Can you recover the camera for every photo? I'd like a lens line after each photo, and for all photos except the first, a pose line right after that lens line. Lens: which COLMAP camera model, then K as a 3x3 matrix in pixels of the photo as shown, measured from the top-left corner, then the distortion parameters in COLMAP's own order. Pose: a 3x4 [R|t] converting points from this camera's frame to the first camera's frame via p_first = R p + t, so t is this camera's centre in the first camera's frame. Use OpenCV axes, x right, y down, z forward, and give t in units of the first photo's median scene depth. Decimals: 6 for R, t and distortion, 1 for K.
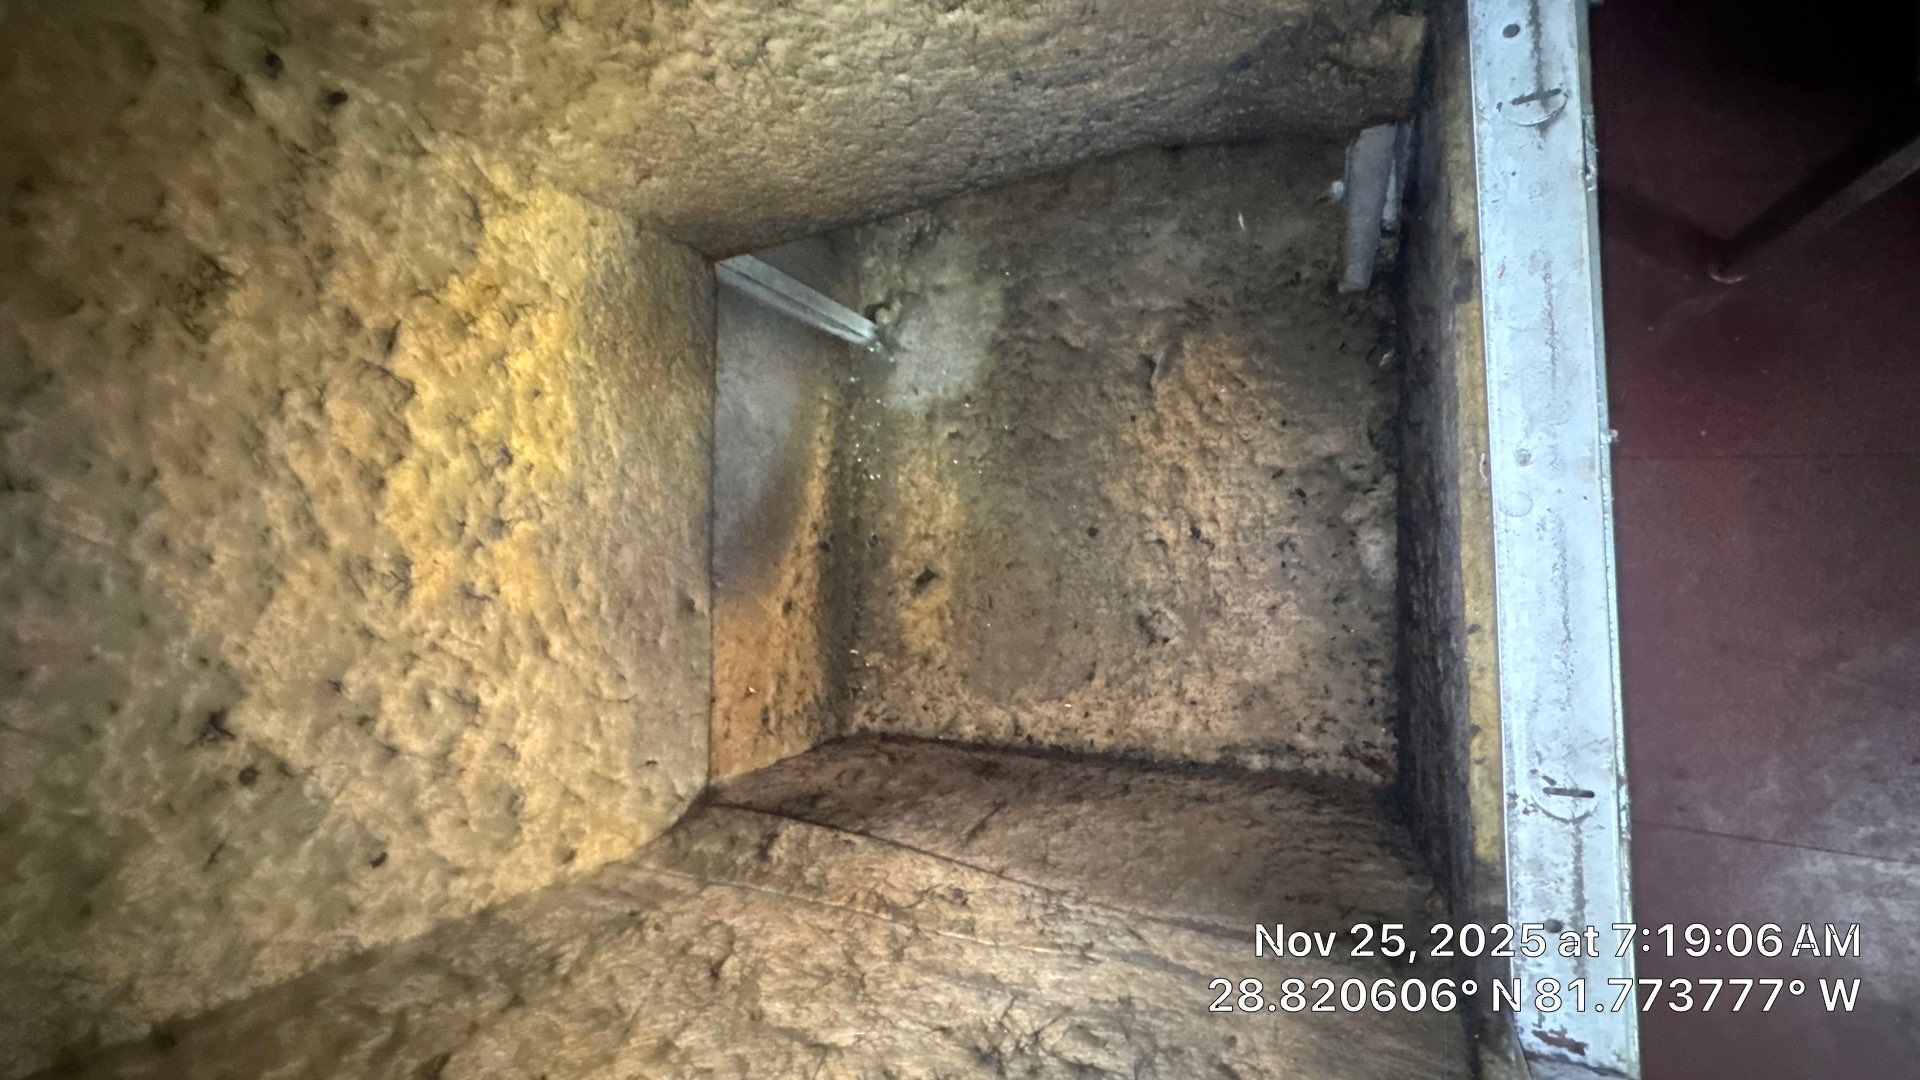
lens RADIAL K [[767.1, 0, 948.8], [0, 767.1, 541.5], [0, 0, 1]] dist [-0.001427, 0.000471]
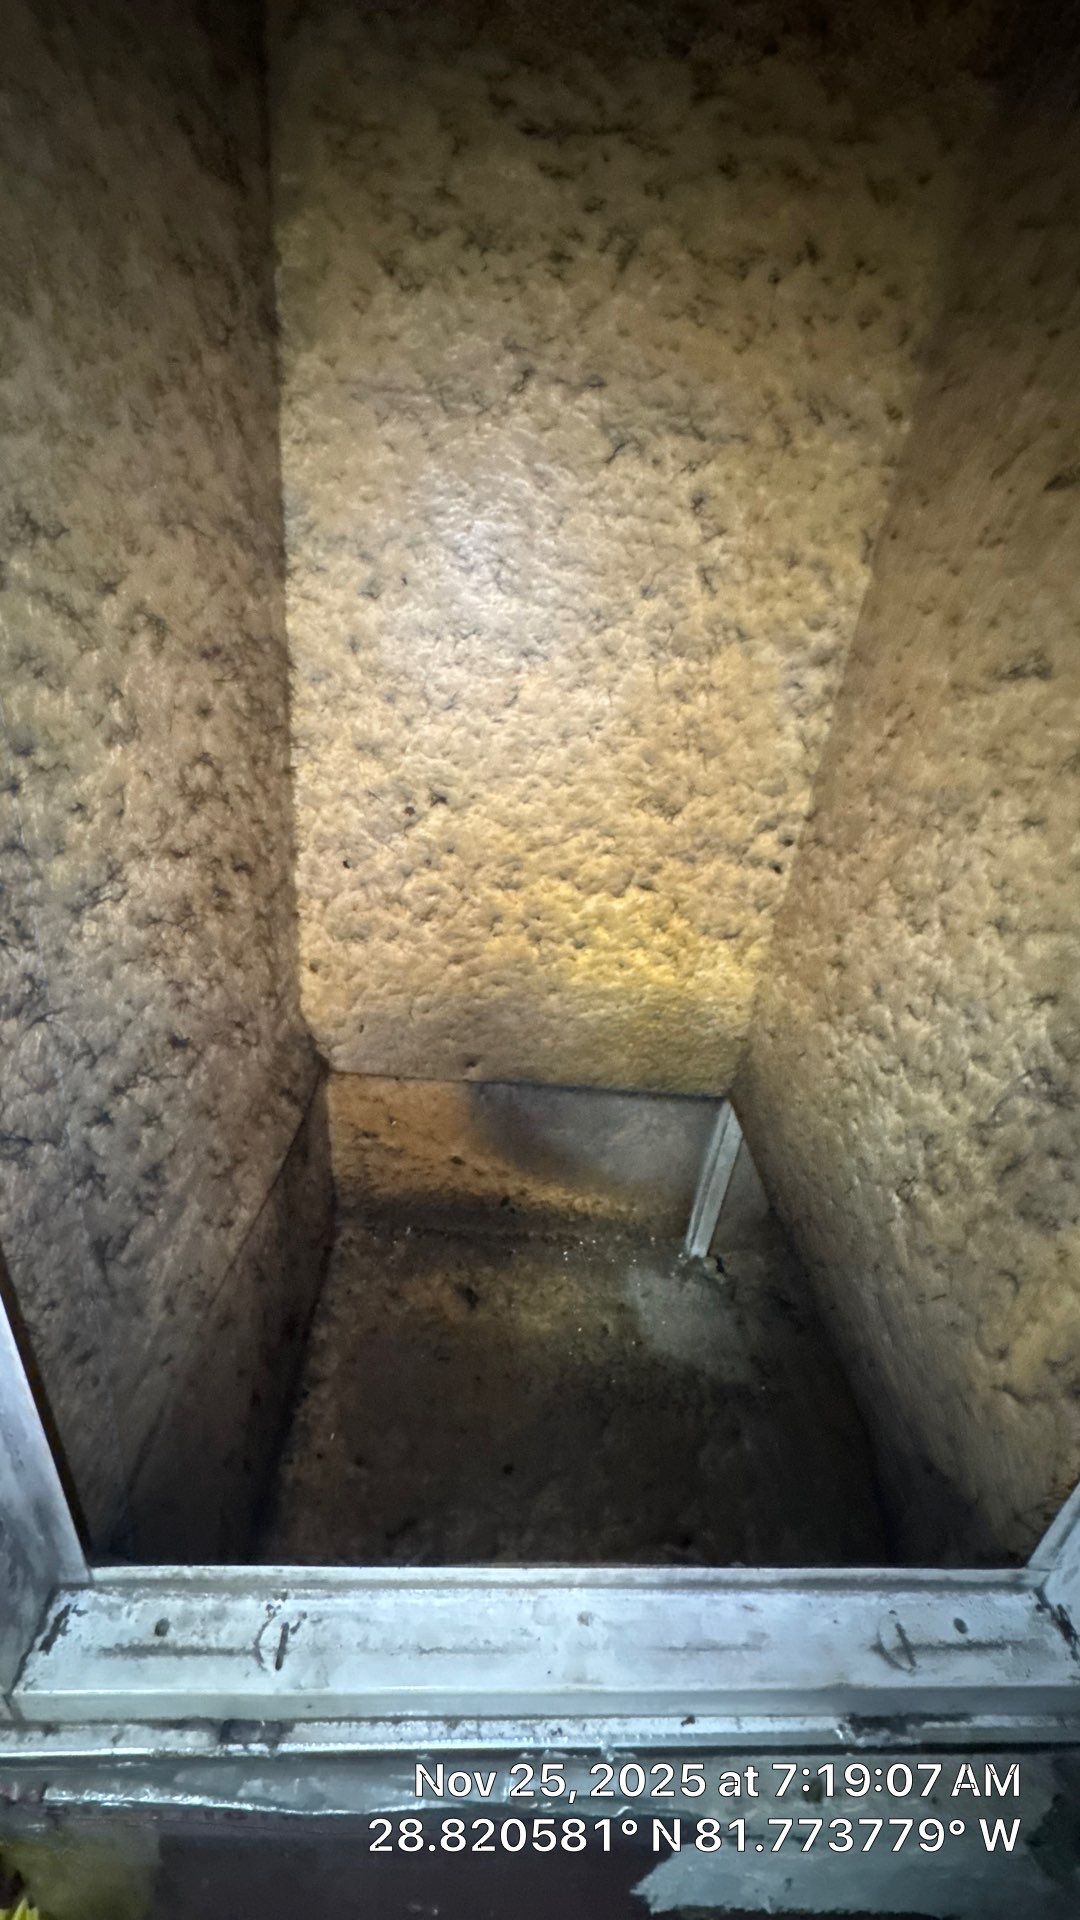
lens RADIAL K [[767.1, 0, 535.1], [0, 767.1, 953.4], [0, 0, 1]] dist [-0.001427, 0.000471]
pose [[-0.024914, 0.816646, -0.576601, 0.380807], [-0.998216, -0.051625, -0.029986, 0.030536], [-0.054255, 0.574826, 0.816475, -0.299214]]
